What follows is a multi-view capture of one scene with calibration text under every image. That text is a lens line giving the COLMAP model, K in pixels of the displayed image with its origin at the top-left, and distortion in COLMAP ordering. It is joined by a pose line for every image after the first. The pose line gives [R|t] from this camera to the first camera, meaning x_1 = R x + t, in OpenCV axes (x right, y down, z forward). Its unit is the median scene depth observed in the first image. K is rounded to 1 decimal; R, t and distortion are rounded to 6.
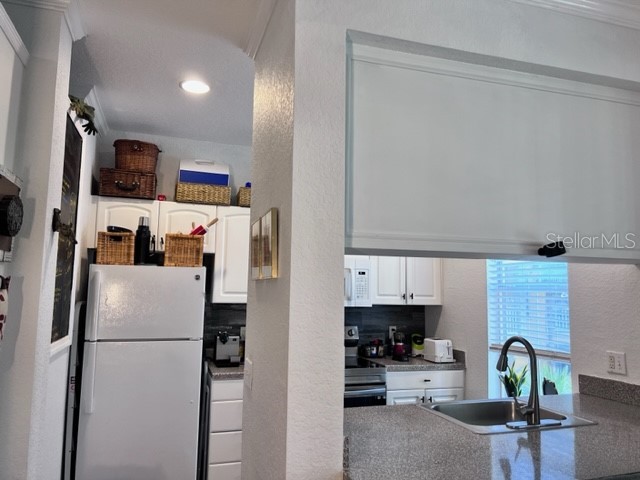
lens RADIAL K [[477.0, 0, 317.3], [0, 477.0, 243.7], [0, 0, 1]] dist [0.094007, -0.139672]
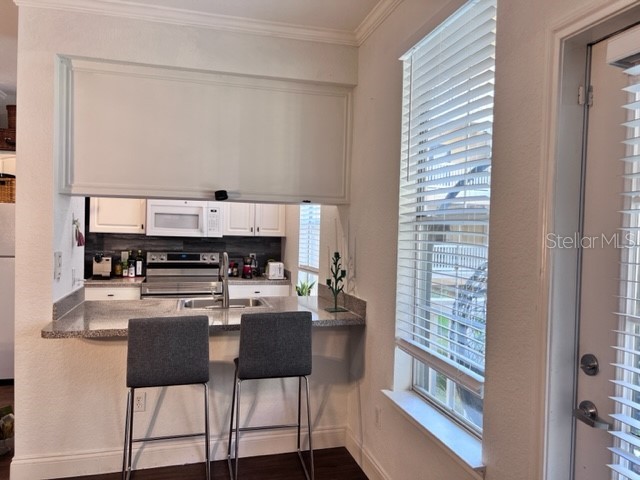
lens RADIAL K [[477.0, 0, 317.3], [0, 477.0, 243.7], [0, 0, 1]] dist [0.094007, -0.139672]
pose [[0.999234, 0.010424, -0.037732, 0.424293], [-0.005517, 0.991774, 0.127882, -0.016231], [0.038755, -0.127576, 0.991071, -0.266726]]
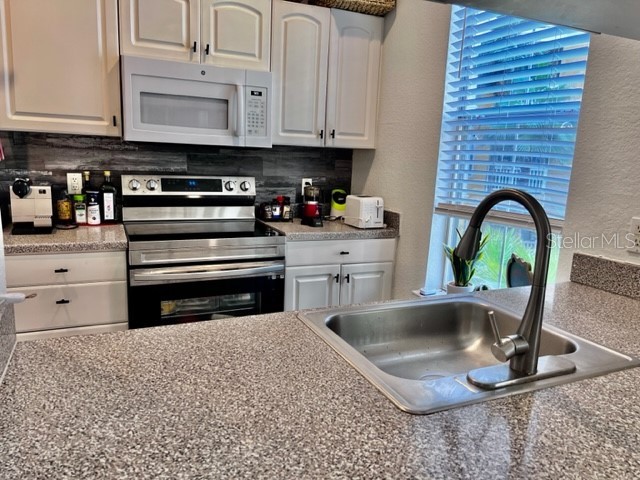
lens RADIAL K [[477.0, 0, 317.3], [0, 477.0, 243.7], [0, 0, 1]] dist [0.094007, -0.139672]
pose [[0.993450, 0.003677, 0.114209, 0.103174], [-0.036541, 0.957223, 0.287035, 0.067176], [-0.108268, -0.289329, 0.951087, 0.324452]]
